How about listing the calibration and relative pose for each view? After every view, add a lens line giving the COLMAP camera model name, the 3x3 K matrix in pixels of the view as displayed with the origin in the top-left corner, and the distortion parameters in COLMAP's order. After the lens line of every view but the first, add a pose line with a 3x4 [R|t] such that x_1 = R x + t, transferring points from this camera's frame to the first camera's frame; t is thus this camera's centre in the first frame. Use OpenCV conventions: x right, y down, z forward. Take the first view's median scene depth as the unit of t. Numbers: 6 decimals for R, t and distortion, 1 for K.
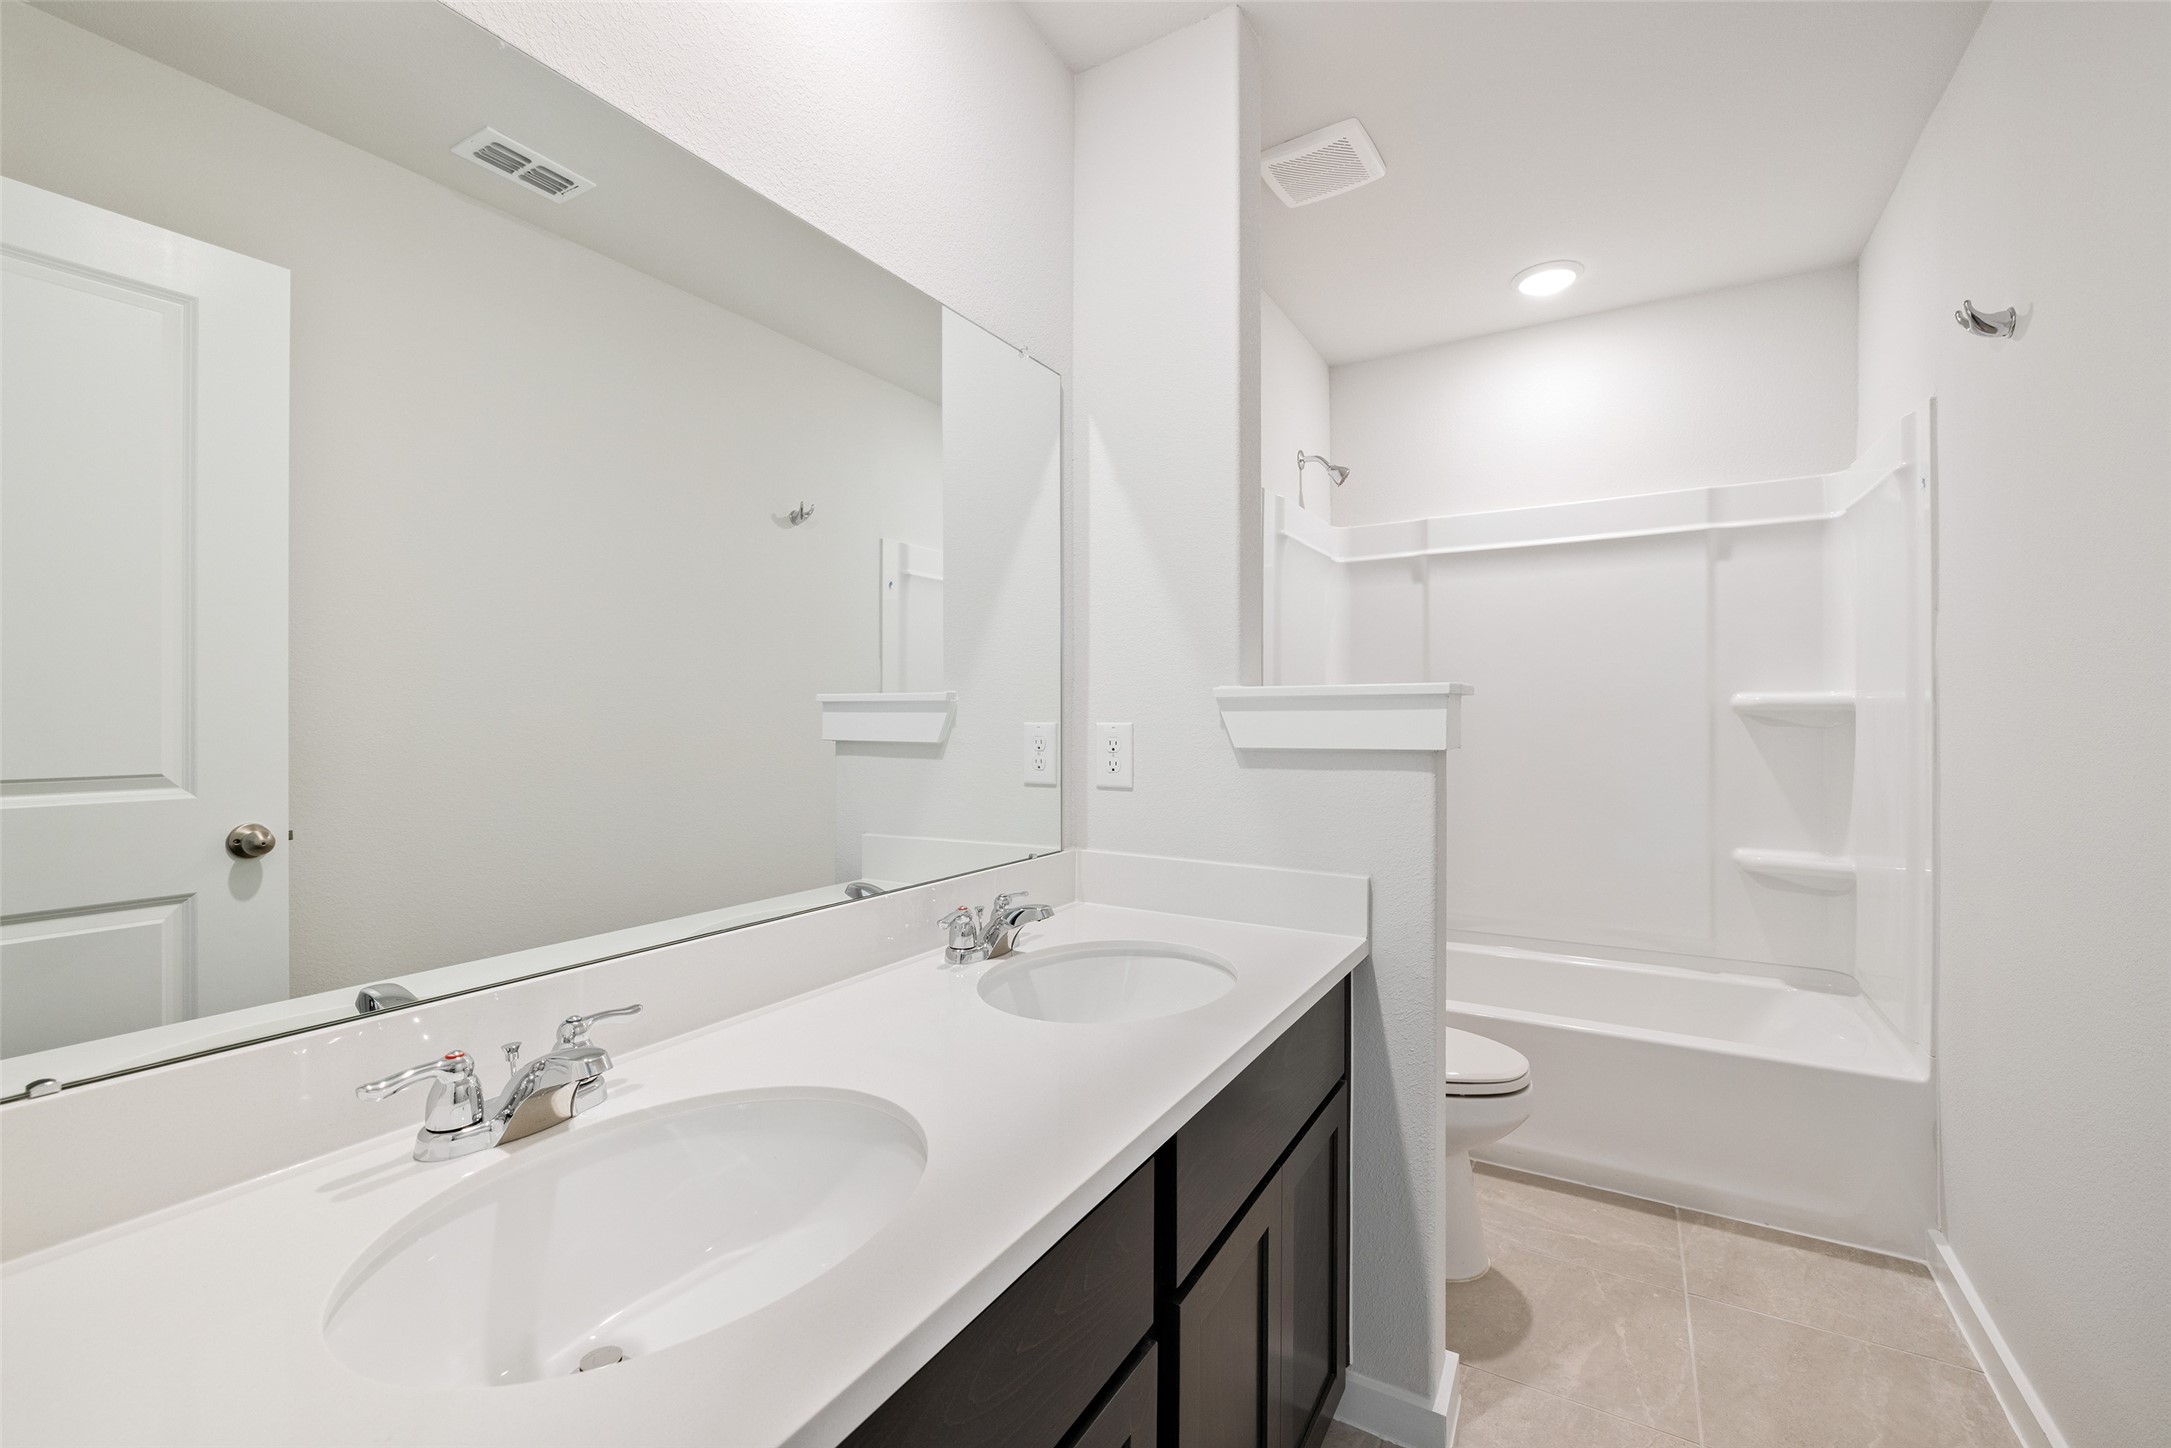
lens RADIAL K [[906.2, 0, 1085.8], [0, 906.2, 721.3], [0, 0, 1]] dist [-0.001548, -0.000514]
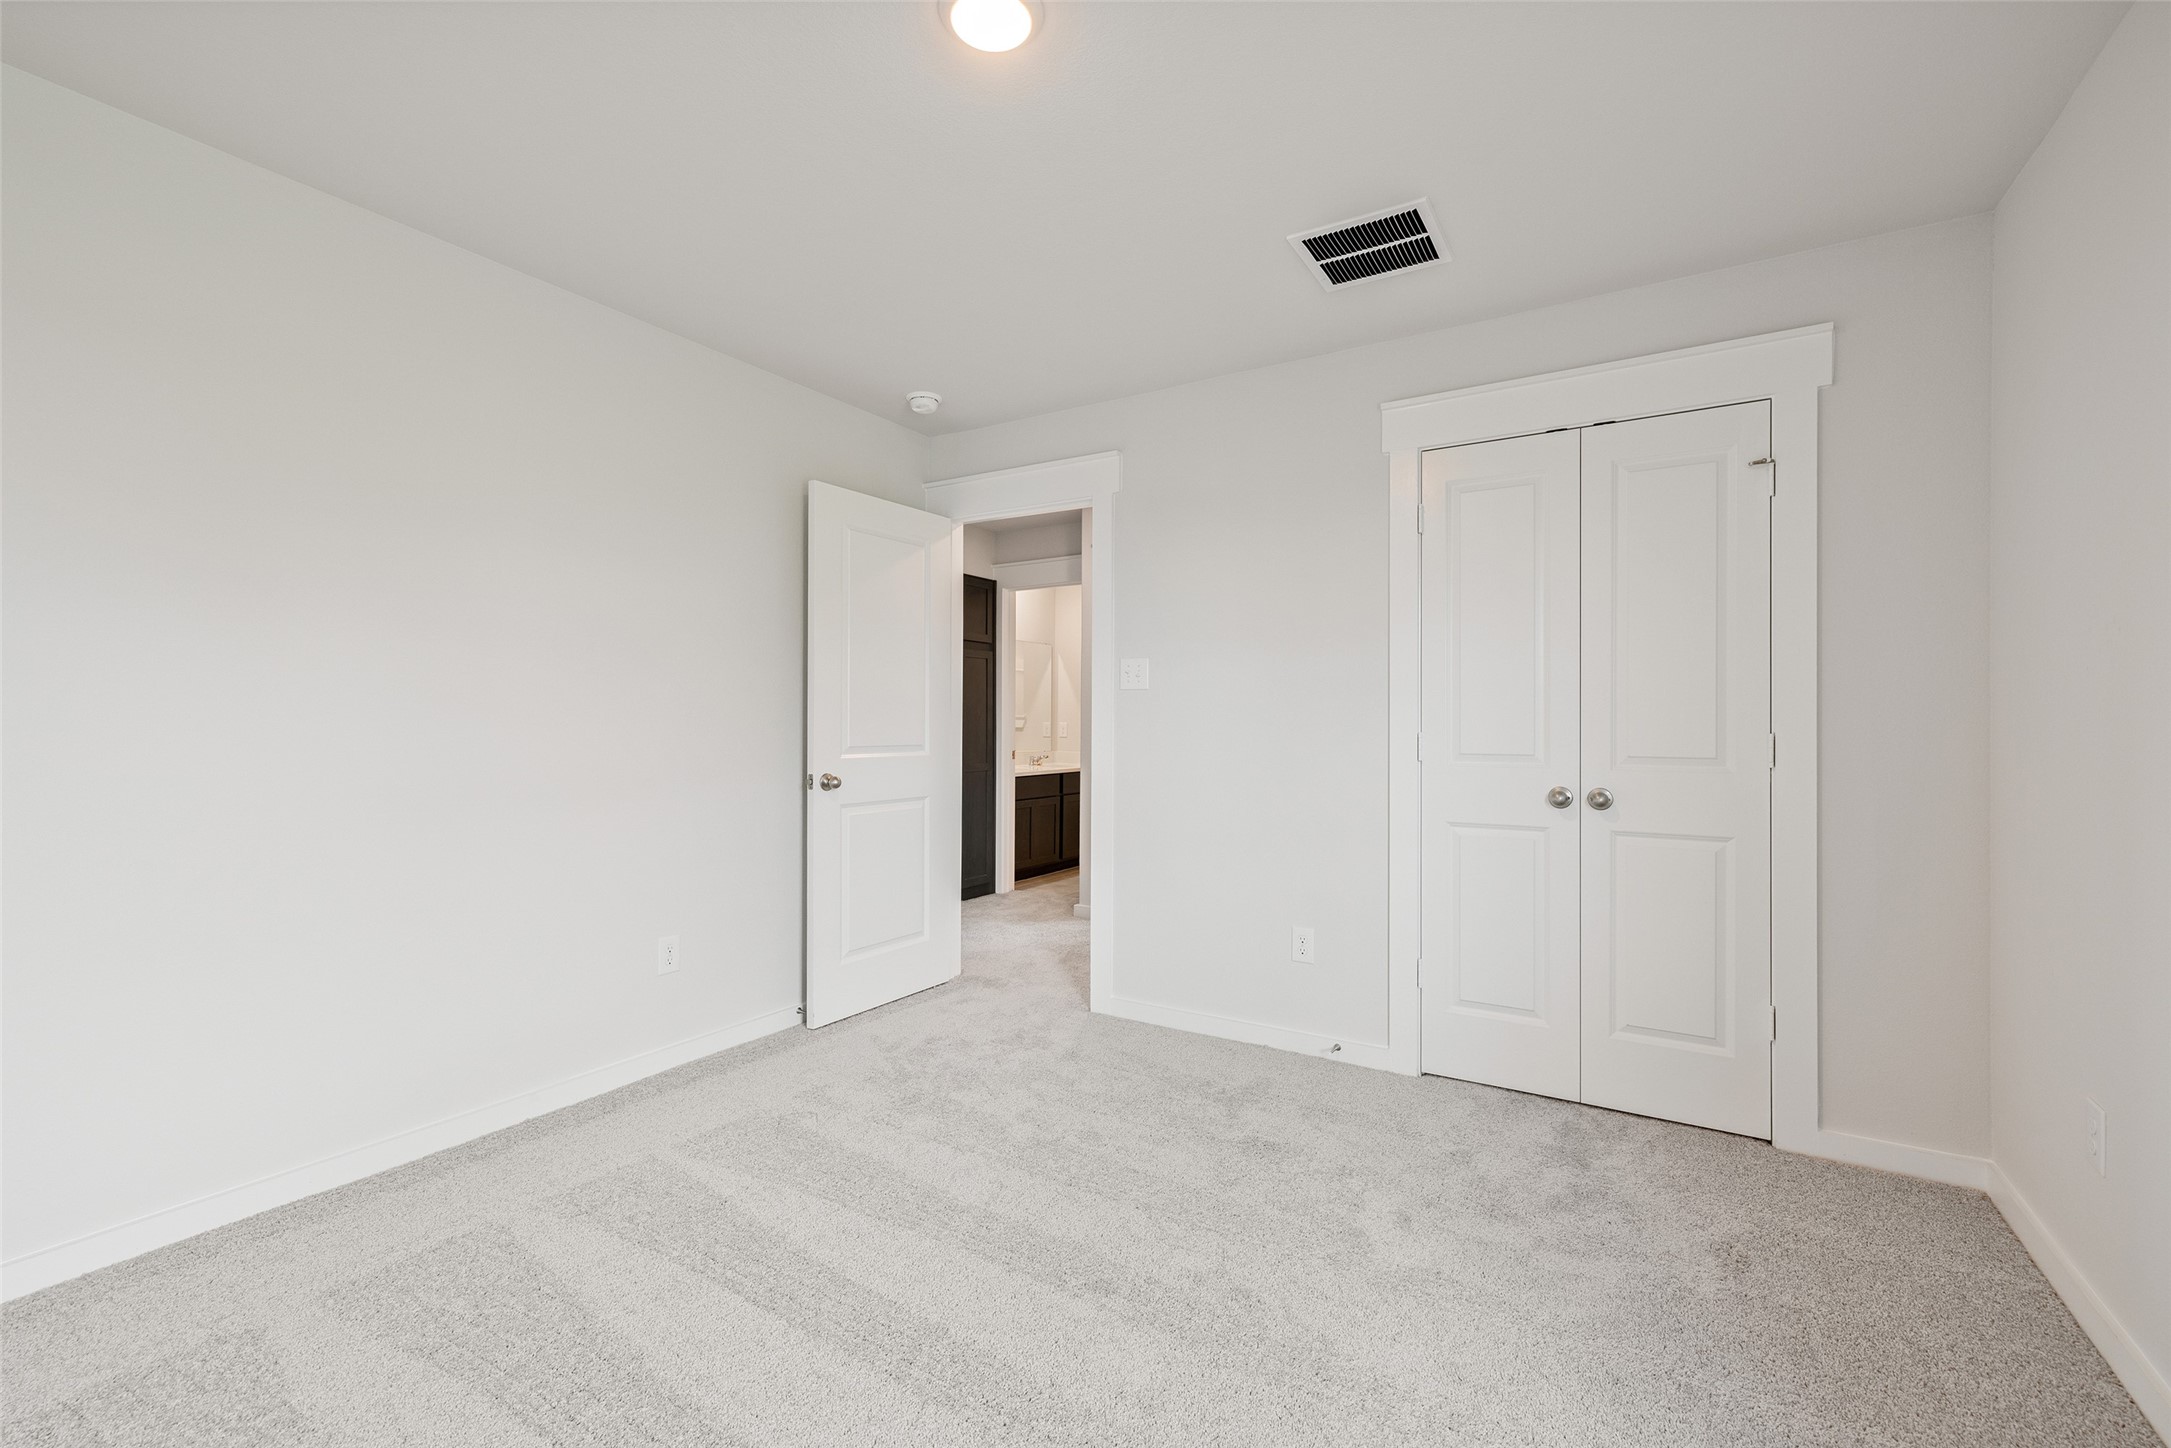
lens RADIAL K [[906.2, 0, 1082.0], [0, 906.2, 720.7], [0, 0, 1]] dist [-0.001548, -0.000514]
pose [[0.999985, 0.002180, -0.004986, 0.137544], [-0.002195, 0.999993, -0.002980, 0.004077], [0.004979, 0.002991, 0.999983, -3.297965]]
